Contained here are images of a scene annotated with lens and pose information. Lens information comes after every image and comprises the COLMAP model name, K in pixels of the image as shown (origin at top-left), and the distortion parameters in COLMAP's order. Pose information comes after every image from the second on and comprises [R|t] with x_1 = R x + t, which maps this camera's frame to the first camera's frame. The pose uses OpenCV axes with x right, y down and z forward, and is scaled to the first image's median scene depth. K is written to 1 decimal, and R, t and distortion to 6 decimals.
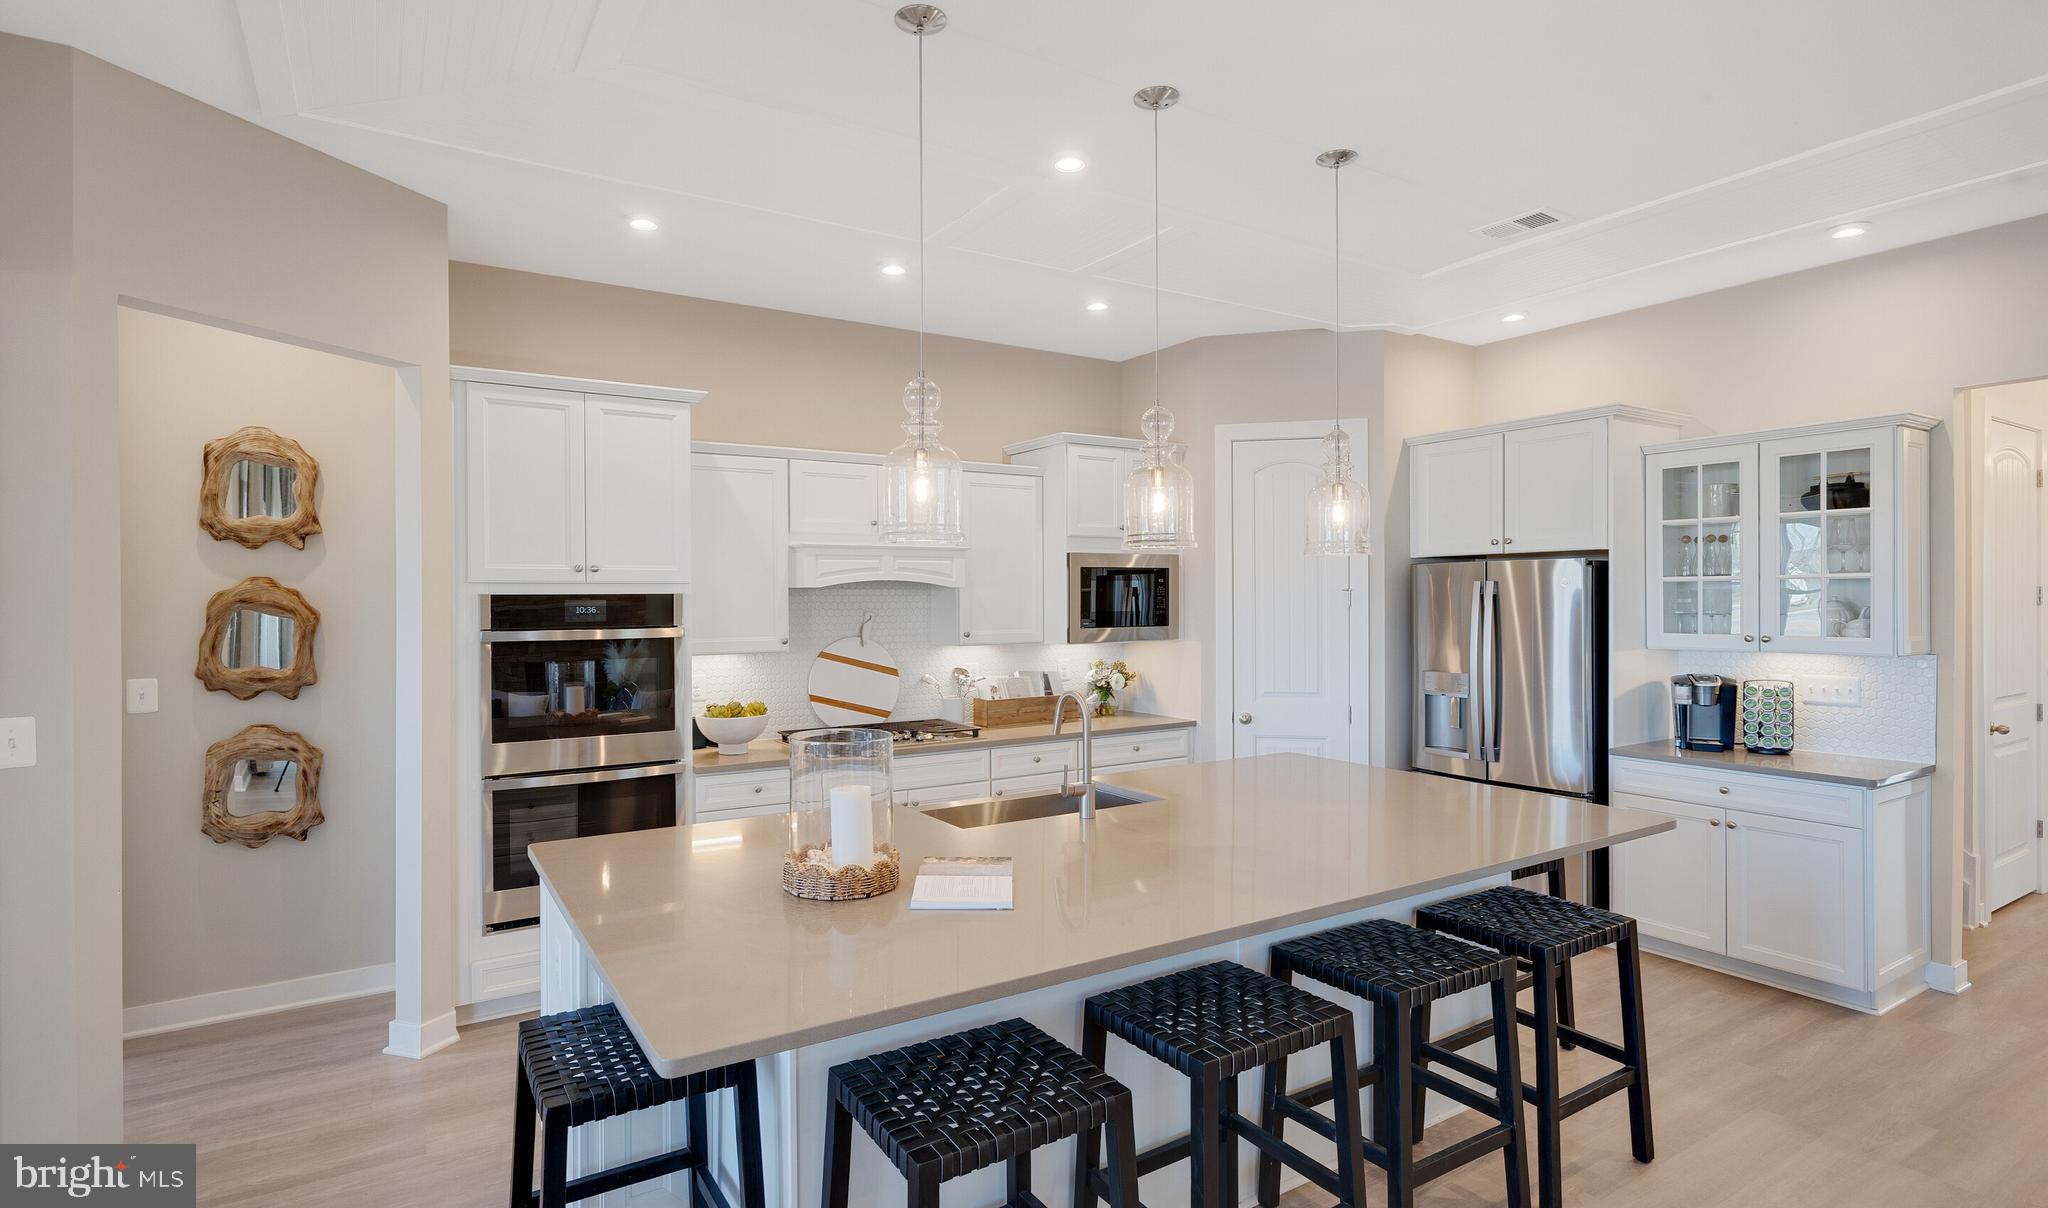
lens RADIAL K [[1013.5, 0, 999.7], [0, 1013.5, 601.7], [0, 0, 1]] dist [0.000426, 0.000735]
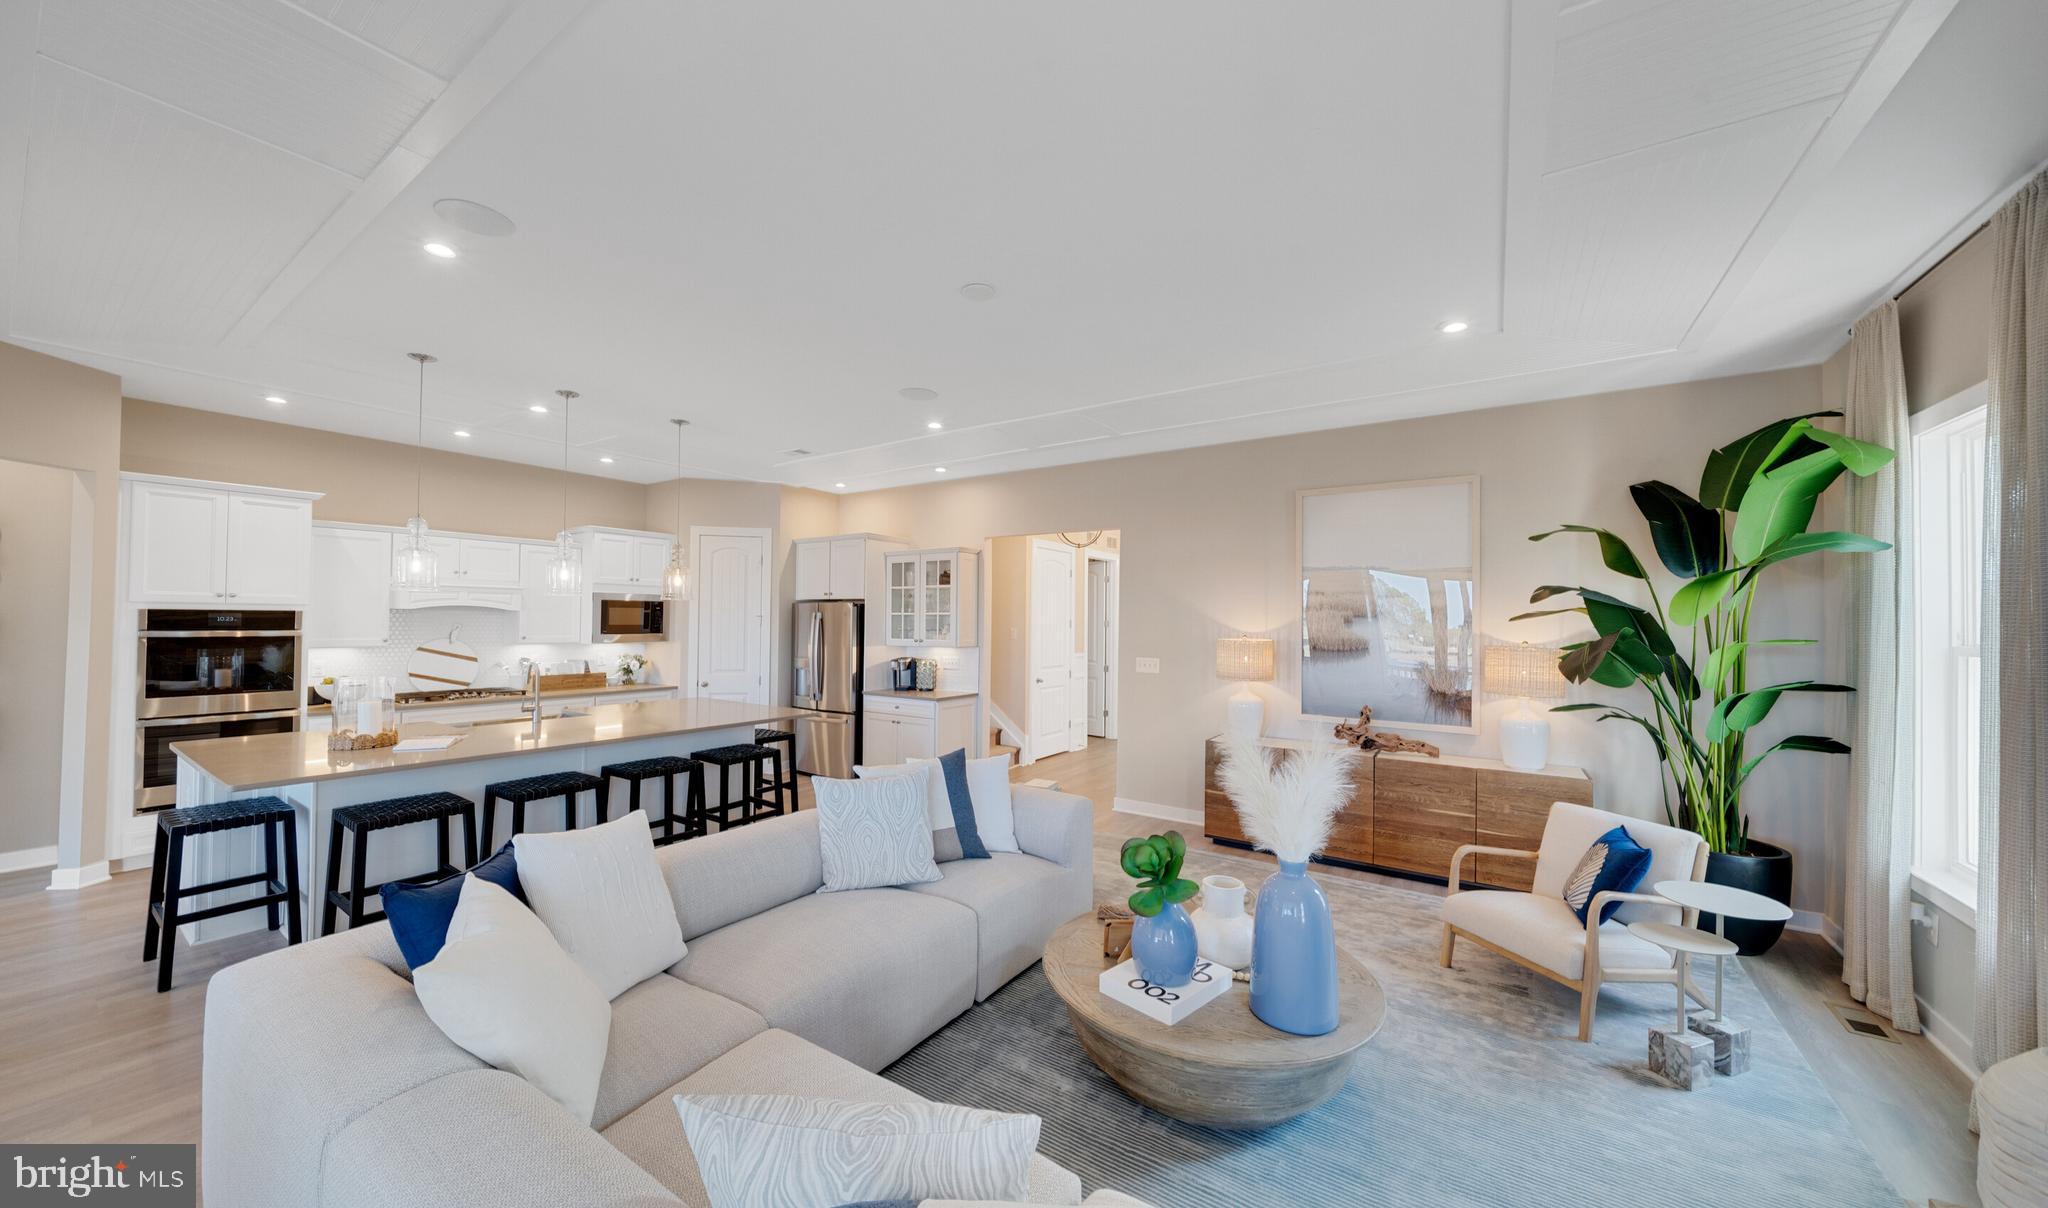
lens RADIAL K [[710.0, 0, 999.8], [0, 710.0, 607.2], [0, 0, 1]] dist [-0.007089, -0.000542]
pose [[0.914479, 0.022945, 0.403983, 0.285636], [-0.013581, 0.999569, -0.026029, 0.001201], [-0.404406, 0.018317, 0.914396, -0.567501]]
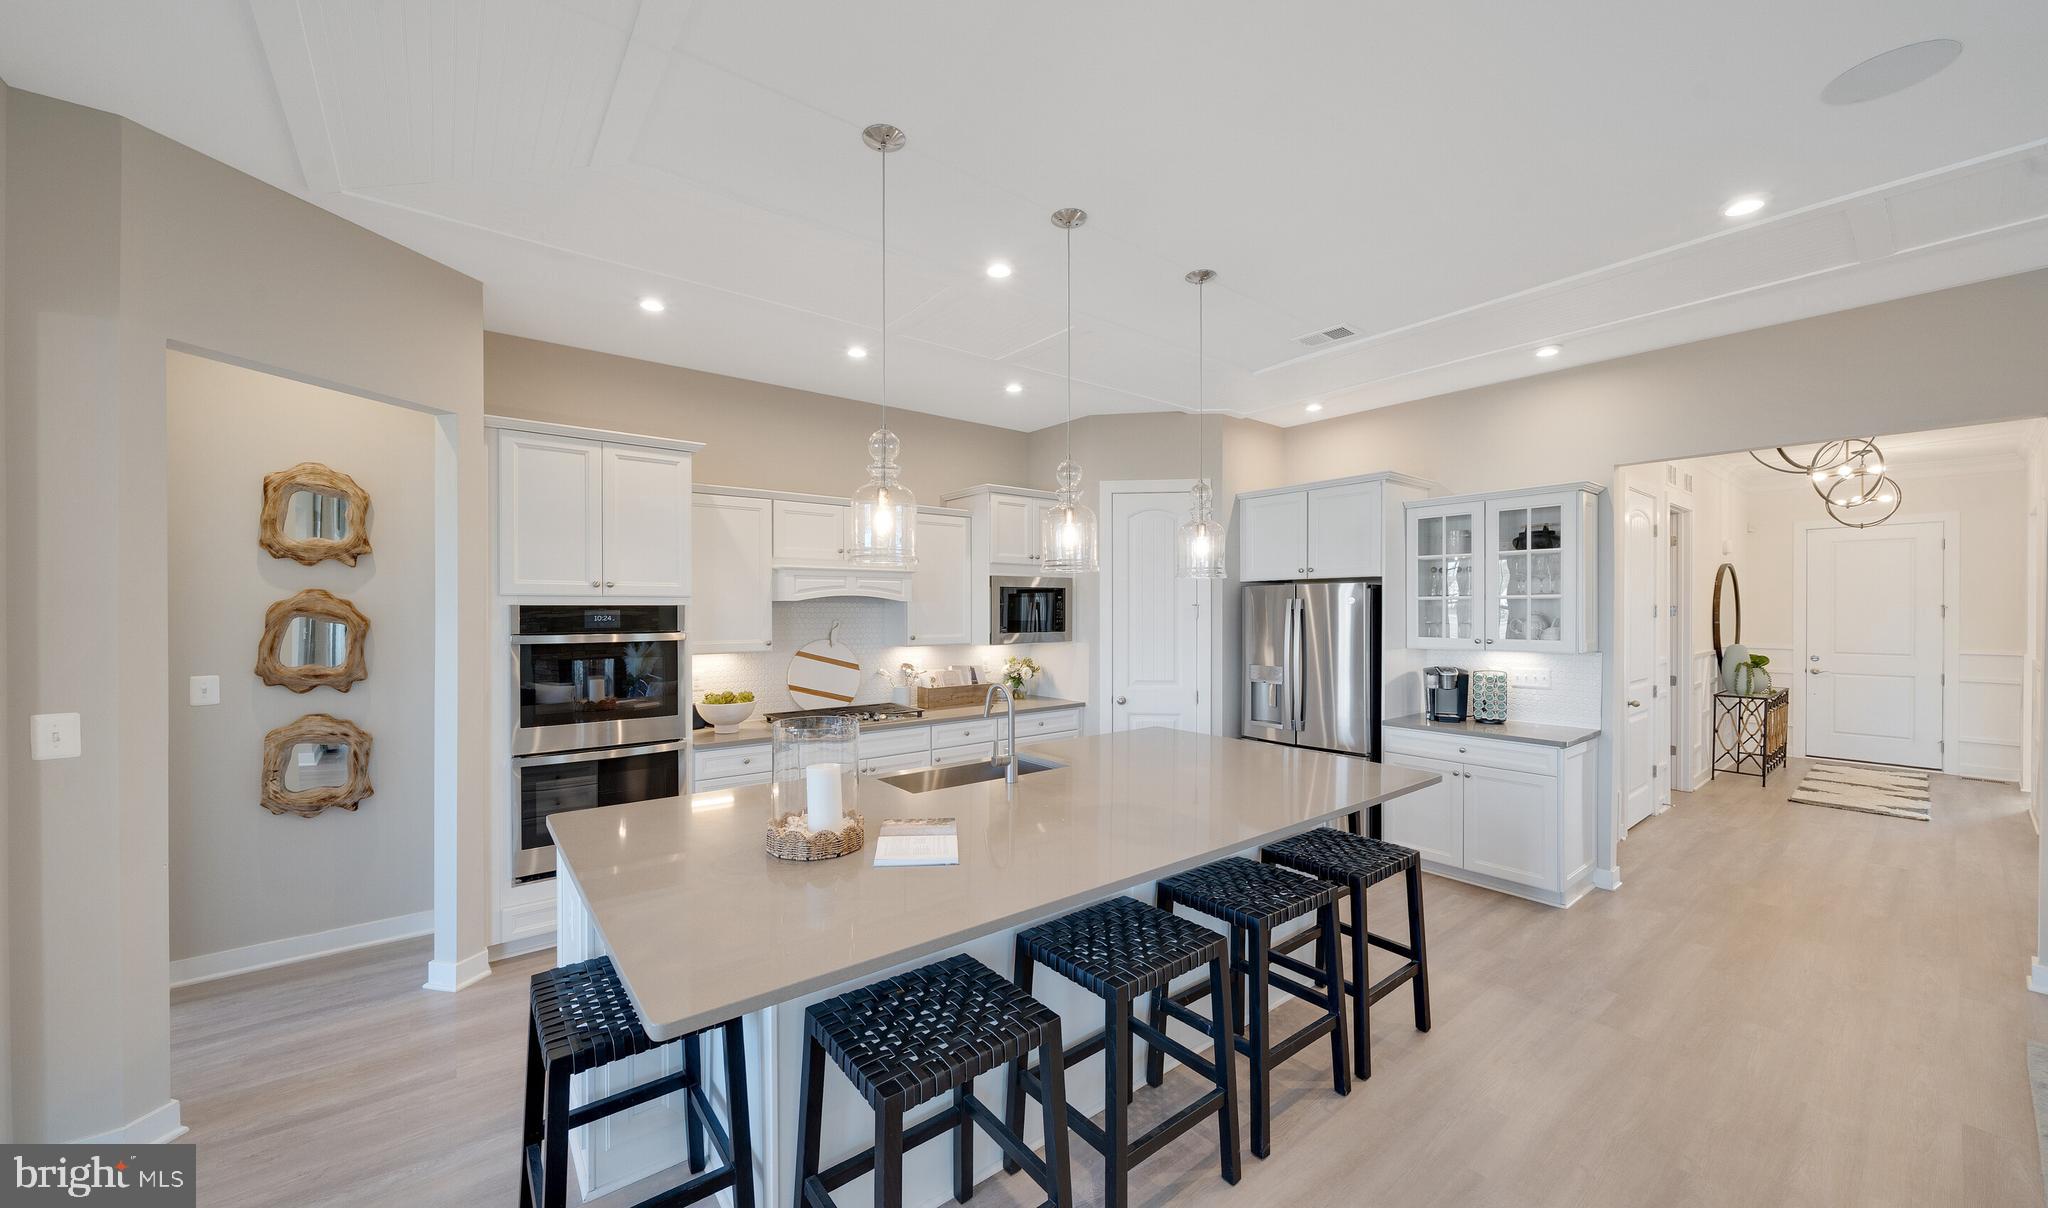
lens RADIAL K [[738.4, 0, 1006.6], [0, 738.4, 614.2], [0, 0, 1]] dist [-0.004433, 0.000110]
pose [[0.994815, 0.003561, 0.101638, -0.011559], [-0.003760, 0.999991, 0.001759, -0.000180], [-0.101630, -0.002132, 0.994820, 0.058749]]
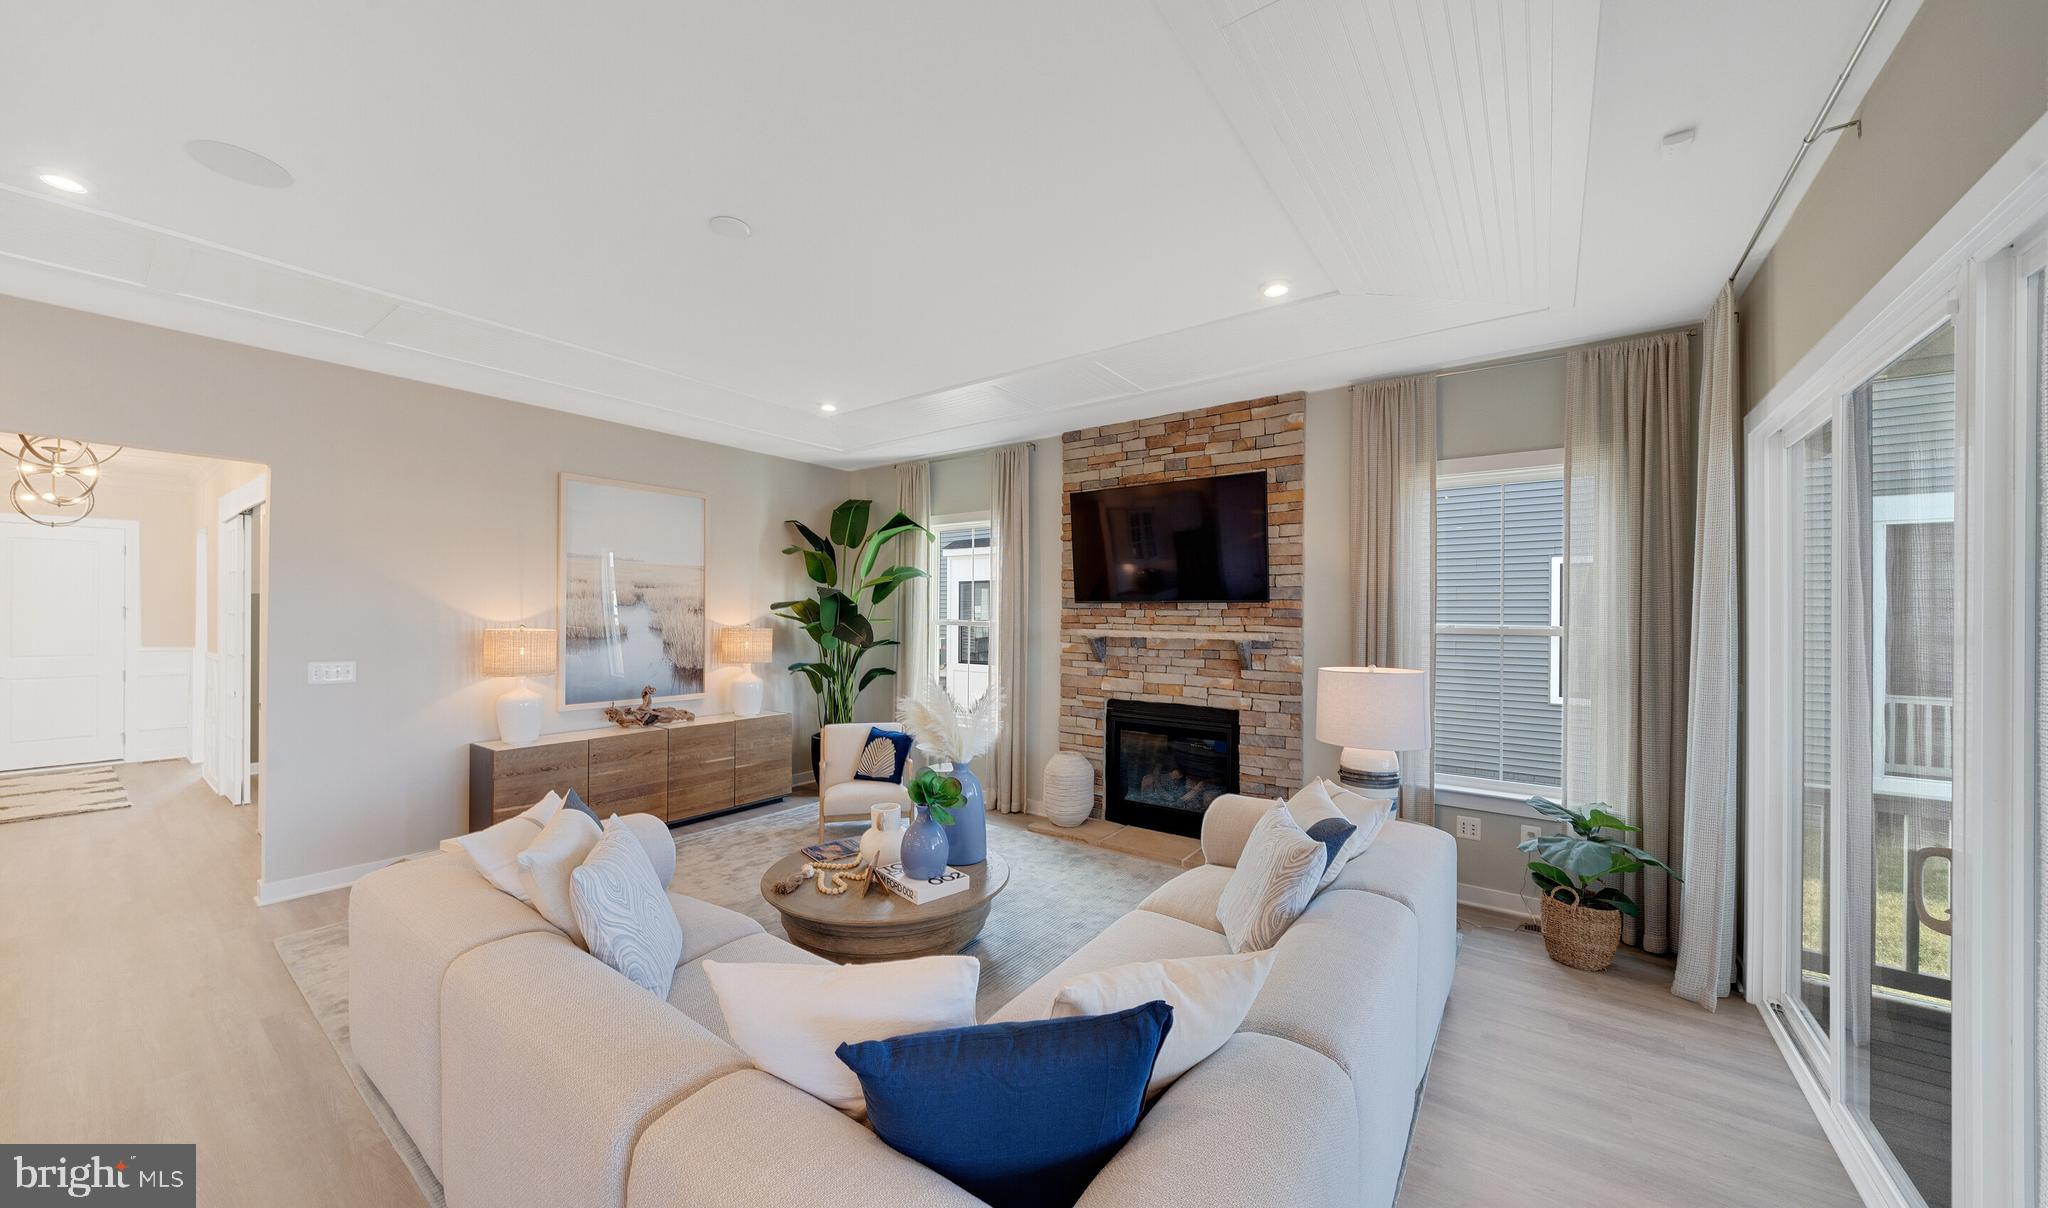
lens RADIAL K [[710.0, 0, 1008.7], [0, 710.0, 613.3], [0, 0, 1]] dist [-0.007089, -0.000542]
pose [[-0.366662, 0.005340, 0.930339, -0.121191], [0.000701, 0.999985, -0.005464, 0.001081], [-0.930354, -0.001351, -0.366660, 0.115824]]
